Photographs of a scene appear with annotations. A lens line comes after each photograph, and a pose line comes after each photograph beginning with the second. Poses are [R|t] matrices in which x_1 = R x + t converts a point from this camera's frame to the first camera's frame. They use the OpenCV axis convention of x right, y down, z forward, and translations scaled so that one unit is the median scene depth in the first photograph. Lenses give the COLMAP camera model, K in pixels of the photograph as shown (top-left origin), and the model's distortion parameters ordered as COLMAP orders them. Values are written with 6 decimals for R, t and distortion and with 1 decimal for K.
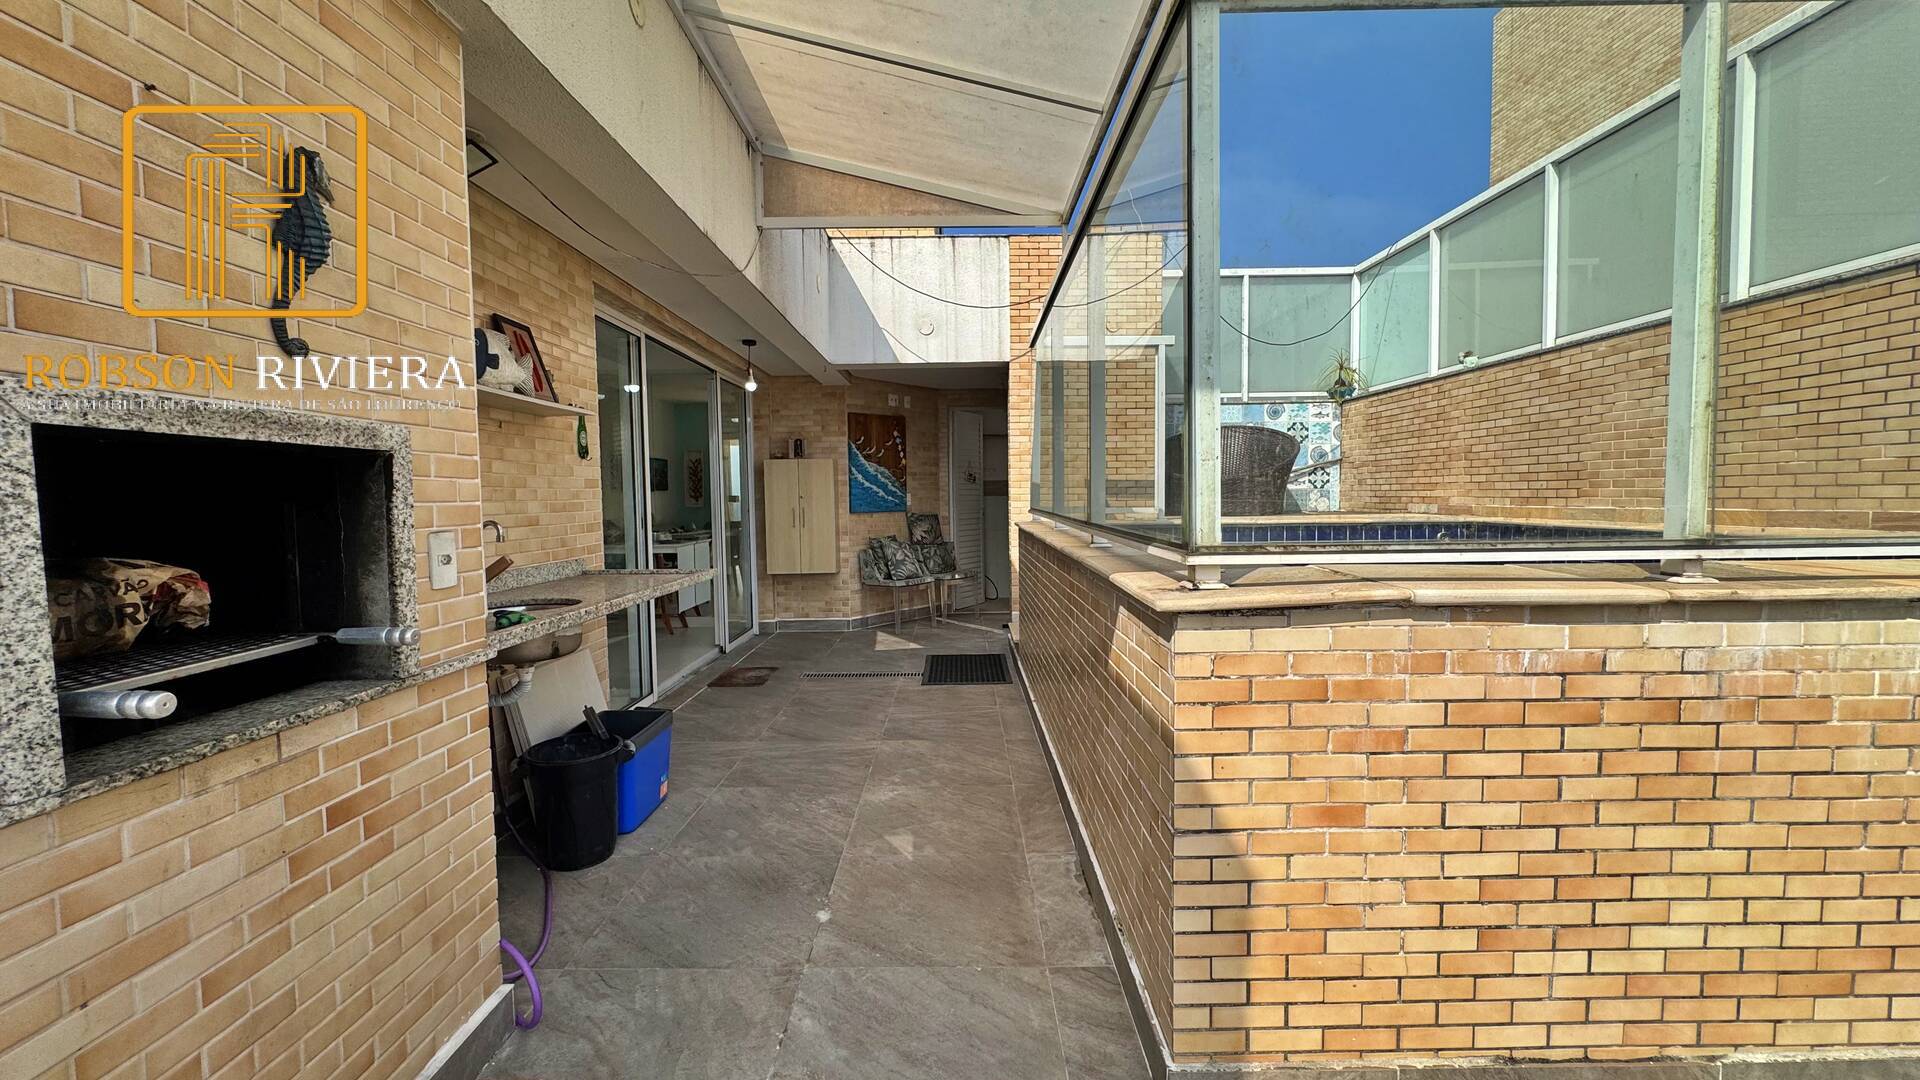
lens RADIAL K [[763.3, 0, 958.4], [0, 763.3, 540.0], [0, 0, 1]] dist [-0.002617, 0.000261]
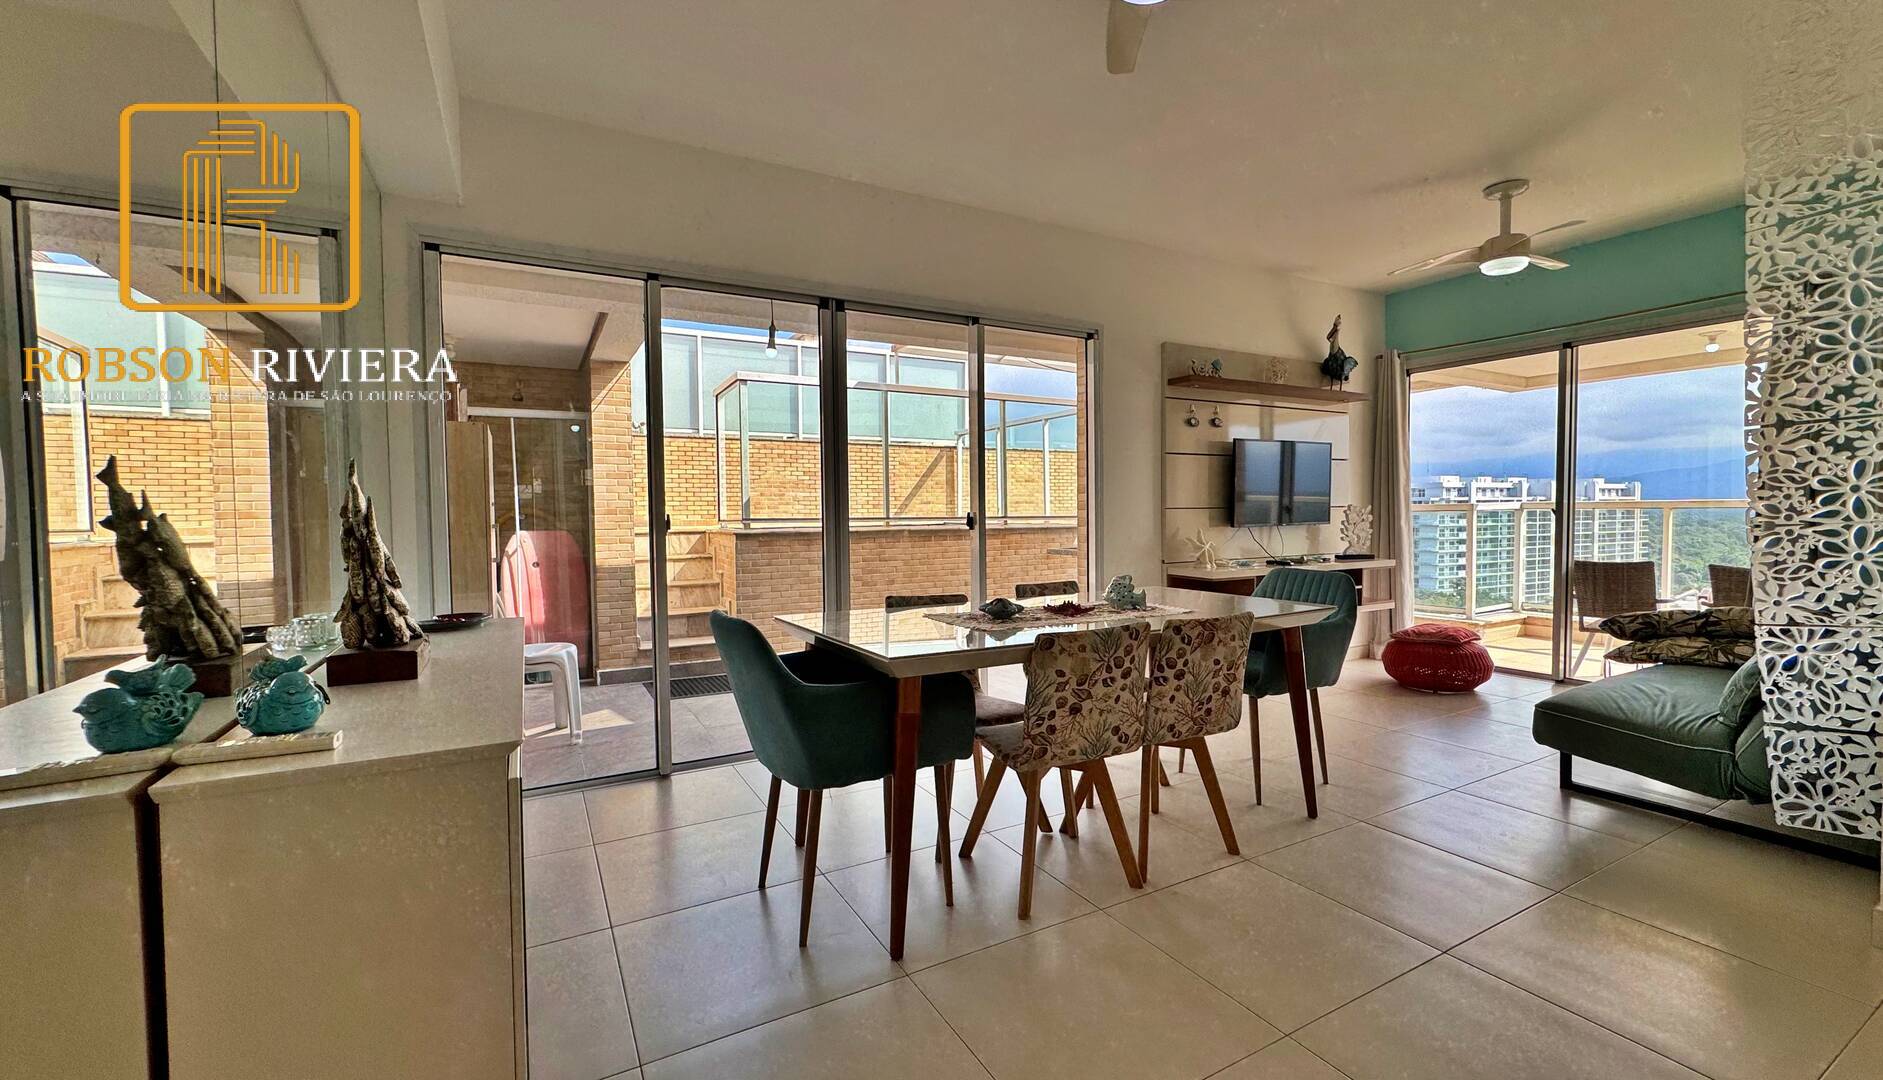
lens RADIAL K [[762.6, 0, 958.0], [0, 762.6, 541.3], [0, 0, 1]] dist [-0.002164, -0.000059]
pose [[-0.494328, -0.017334, 0.869103, -1.415160], [0.066653, 0.996102, 0.057778, -0.071260], [-0.866717, 0.086490, -0.491245, 1.719981]]
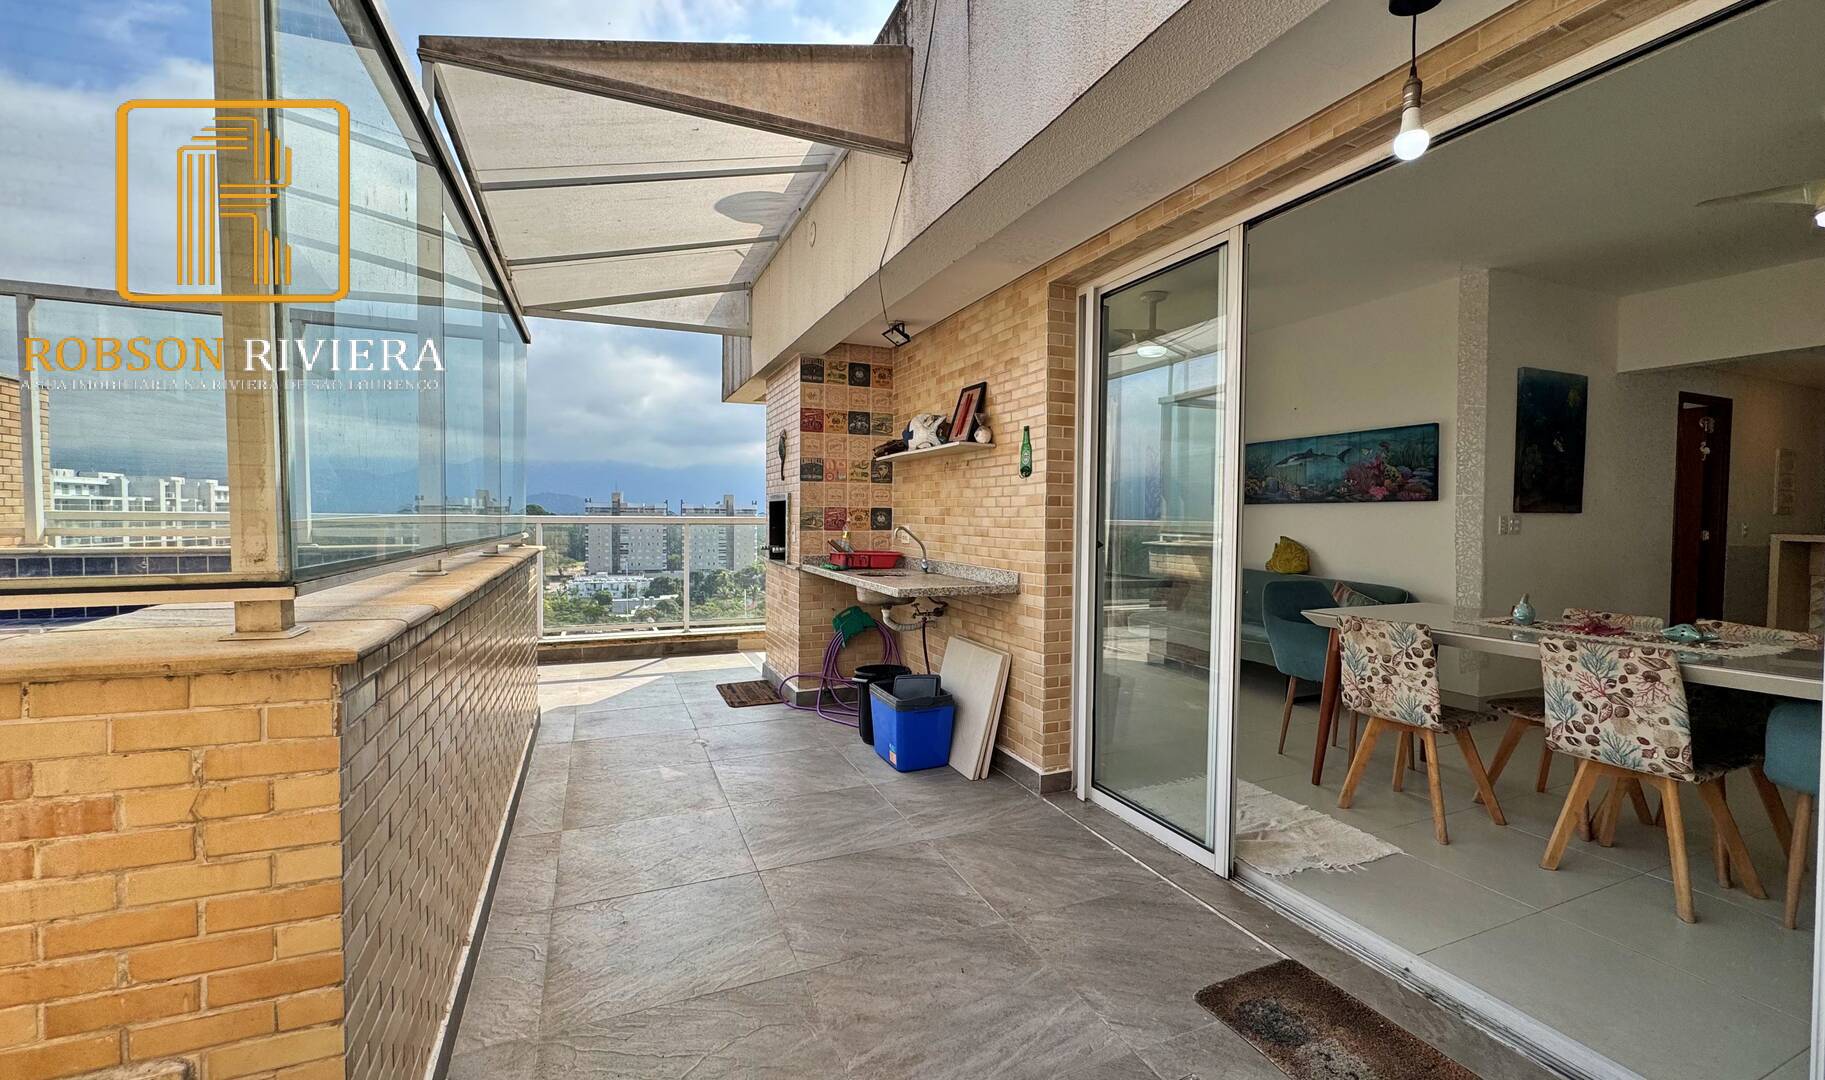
lens RADIAL K [[762.9, 0, 956.6], [0, 762.9, 540.7], [0, 0, 1]] dist [-0.002901, 0.000227]
pose [[-0.905819, 0.015511, -0.423381, 0.021600], [-0.025049, 0.995621, 0.090068, -0.100560], [0.422924, 0.092190, -0.901464, 1.695922]]
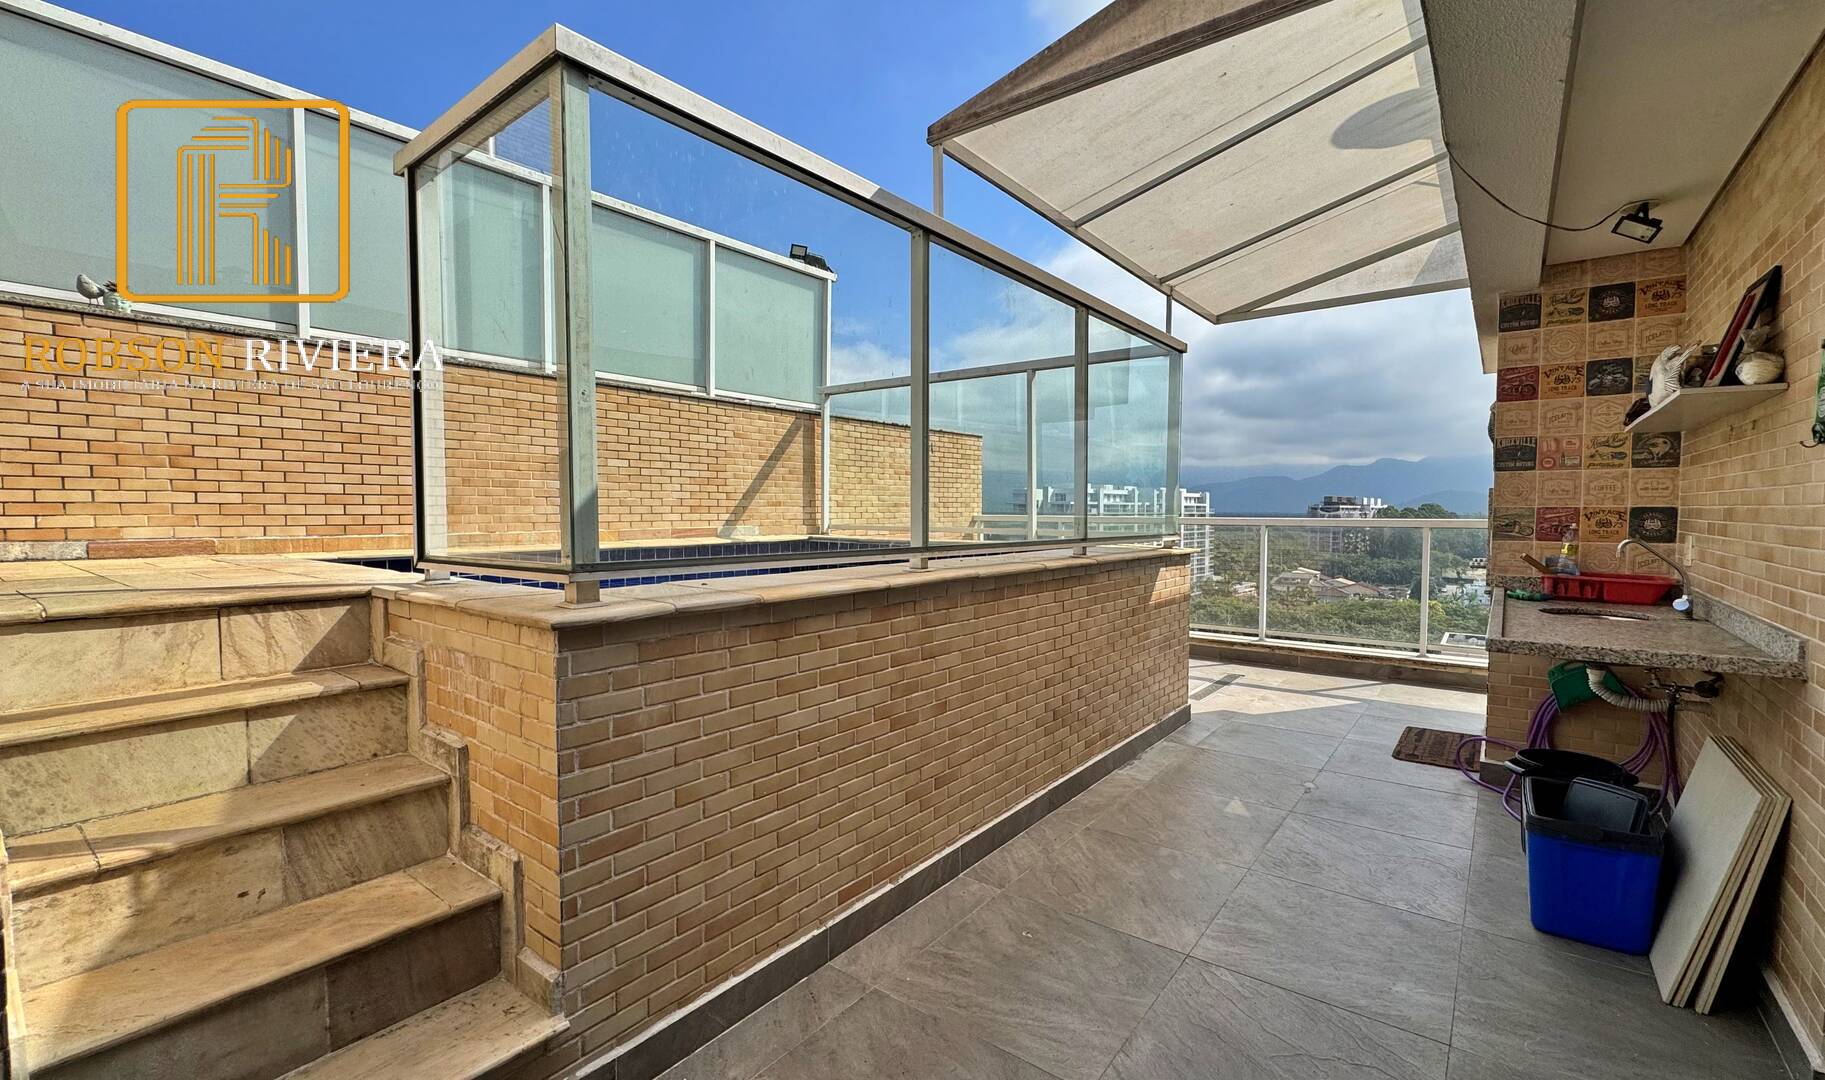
lens RADIAL K [[762.9, 0, 956.6], [0, 762.9, 540.7], [0, 0, 1]] dist [-0.002901, 0.000227]
pose [[-0.808721, -0.015306, 0.587994, -0.295447], [0.040725, 0.995805, 0.081934, -0.096918], [-0.586781, 0.090207, -0.804705, 1.554582]]
